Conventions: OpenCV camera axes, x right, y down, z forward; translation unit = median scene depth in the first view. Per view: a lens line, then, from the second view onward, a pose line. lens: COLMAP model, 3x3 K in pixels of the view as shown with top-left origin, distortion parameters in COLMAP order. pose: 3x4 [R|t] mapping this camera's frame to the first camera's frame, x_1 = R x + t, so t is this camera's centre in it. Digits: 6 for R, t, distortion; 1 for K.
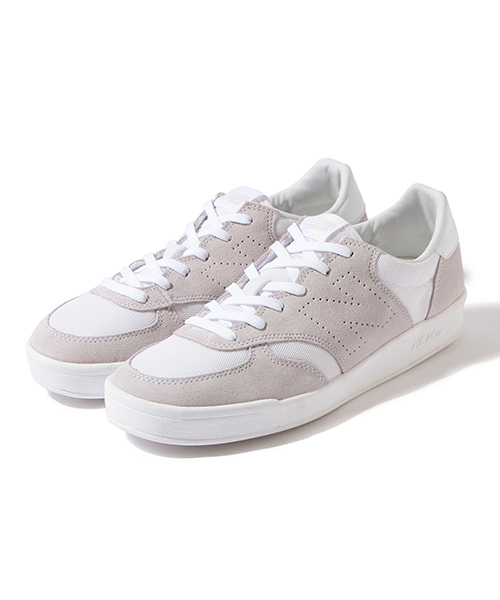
lens RADIAL K [[1170.7, 0, 249.7], [0, 1170.7, 300.3], [0, 0, 1]] dist [0.026884, 0.000000]
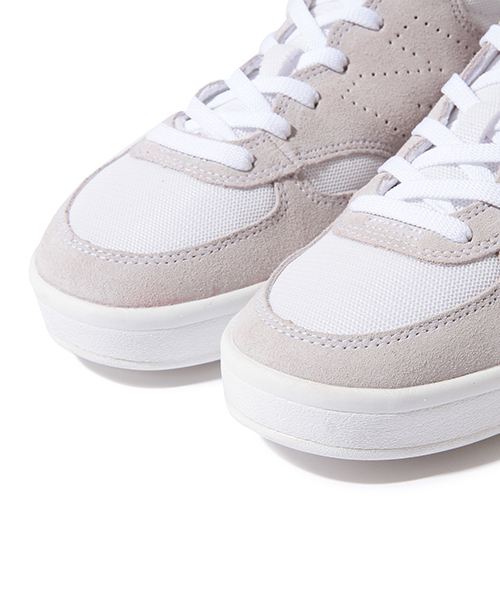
lens RADIAL K [[1600.3, 0, 250.1], [0, 1600.3, 299.6], [0, 0, 1]] dist [0.078505, 0.000000]
pose [[0.991031, -0.104286, 0.083559, -0.154623], [0.088900, 0.981356, 0.170403, -0.062101], [-0.099772, -0.161446, 0.981825, 0.300360]]
